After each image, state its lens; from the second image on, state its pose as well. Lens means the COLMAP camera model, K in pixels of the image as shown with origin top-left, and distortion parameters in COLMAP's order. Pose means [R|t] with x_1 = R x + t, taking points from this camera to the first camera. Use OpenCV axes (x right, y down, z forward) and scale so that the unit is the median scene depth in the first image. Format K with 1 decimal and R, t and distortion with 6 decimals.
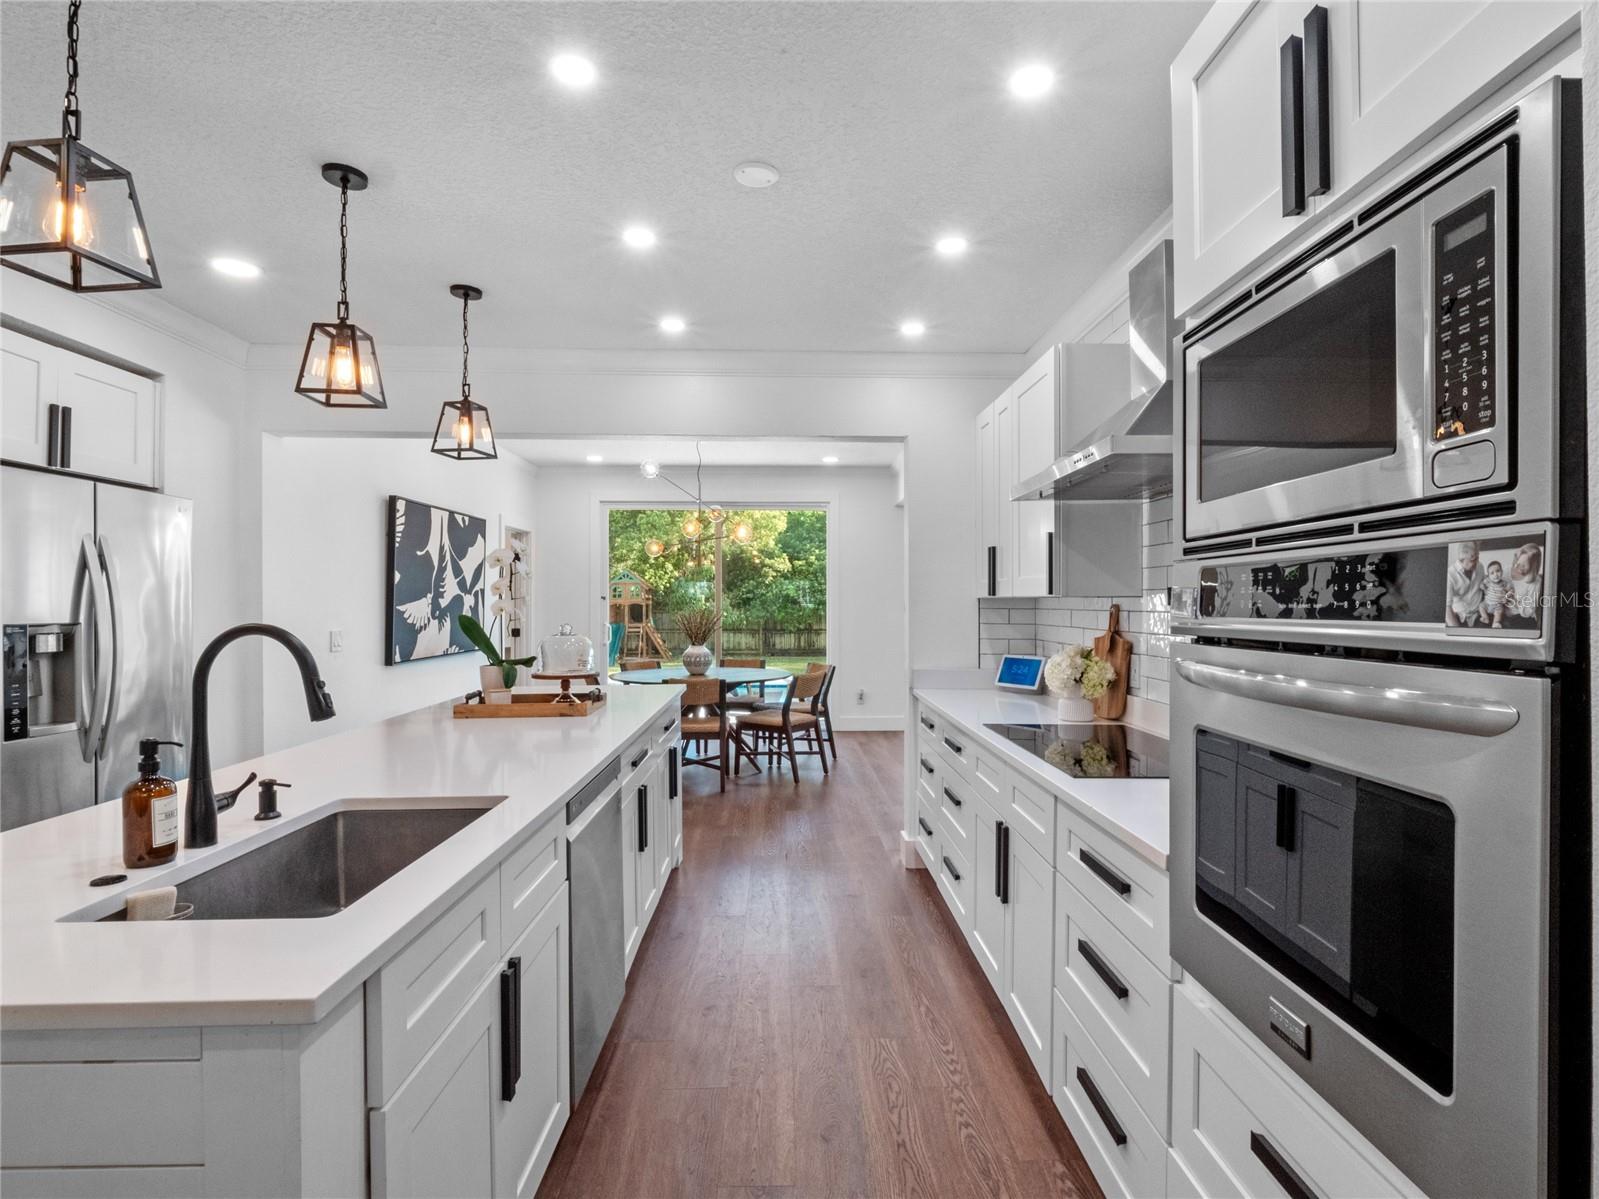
lens RADIAL K [[809.7, 0, 806.5], [0, 809.7, 600.6], [0, 0, 1]] dist [0.001201, -0.005690]
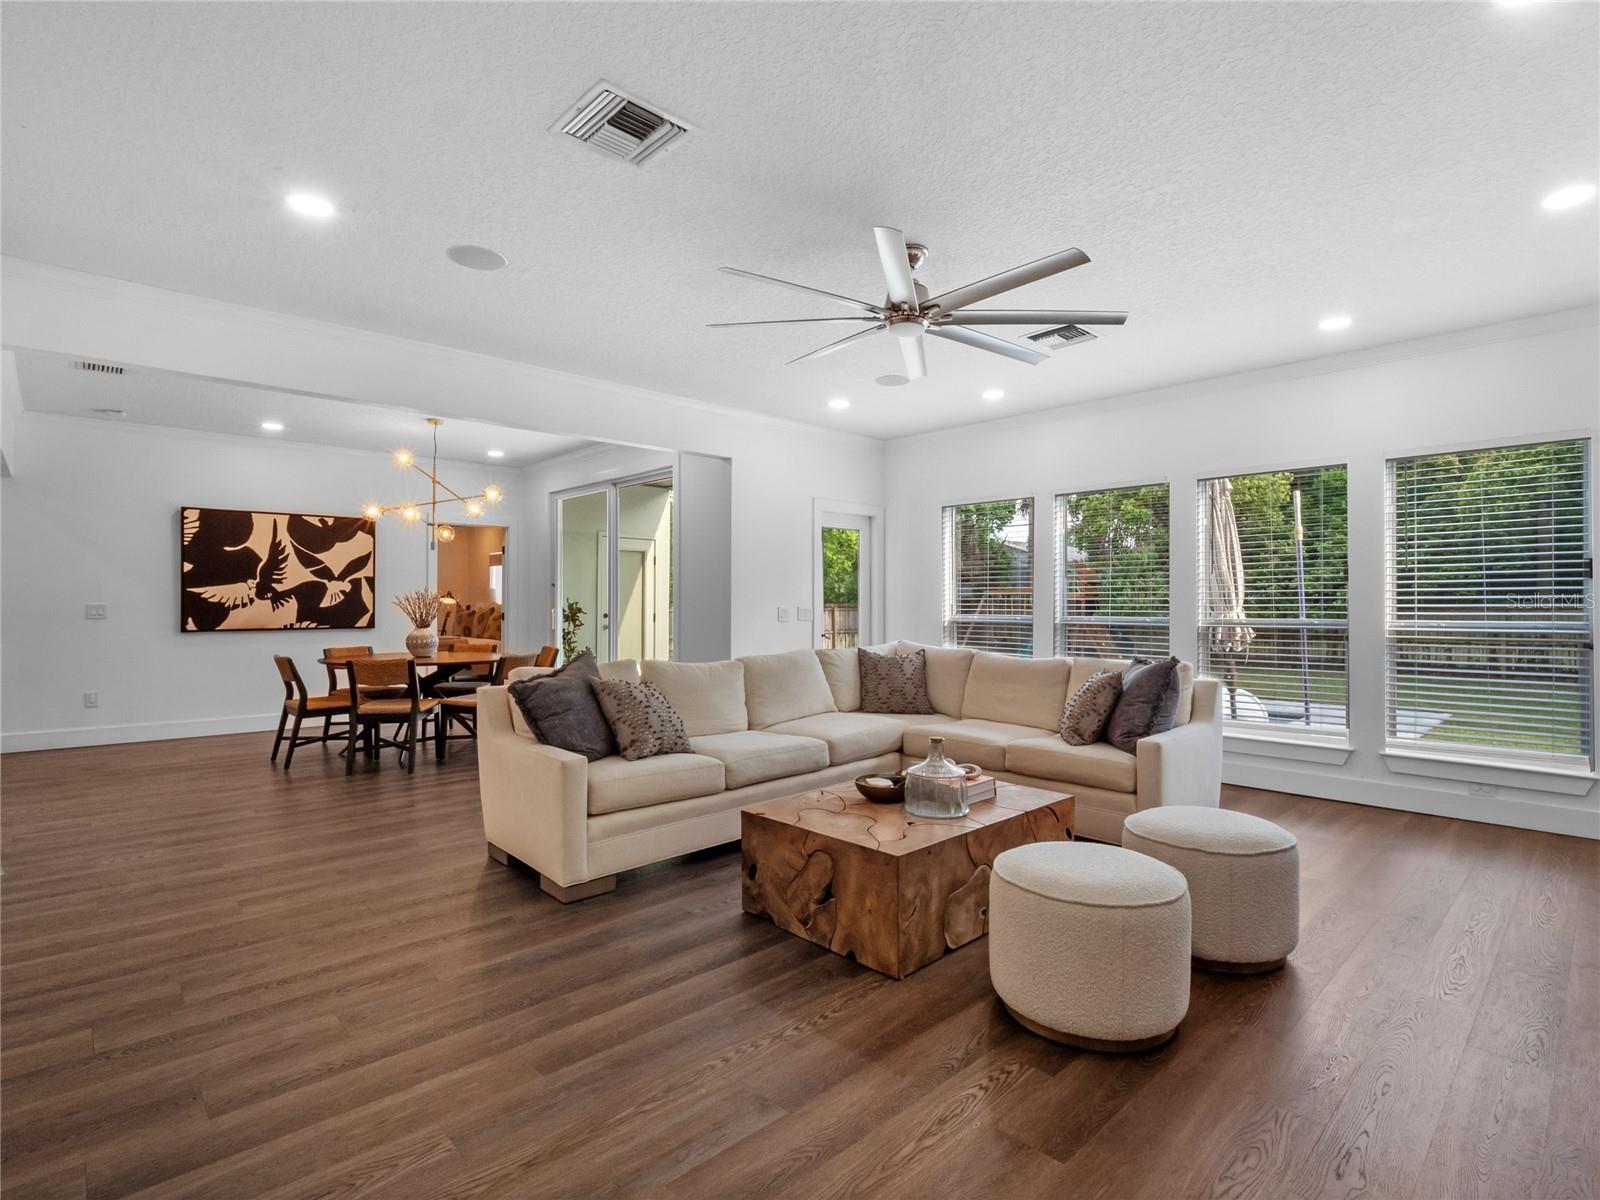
lens RADIAL K [[785.1, 0, 804.8], [0, 785.1, 601.0], [0, 0, 1]] dist [-0.012935, -0.001905]
pose [[0.670023, -0.002331, -0.742337, 2.087436], [0.000521, 0.999996, -0.002670, 0.057929], [0.742340, 0.001402, 0.670022, 1.623587]]
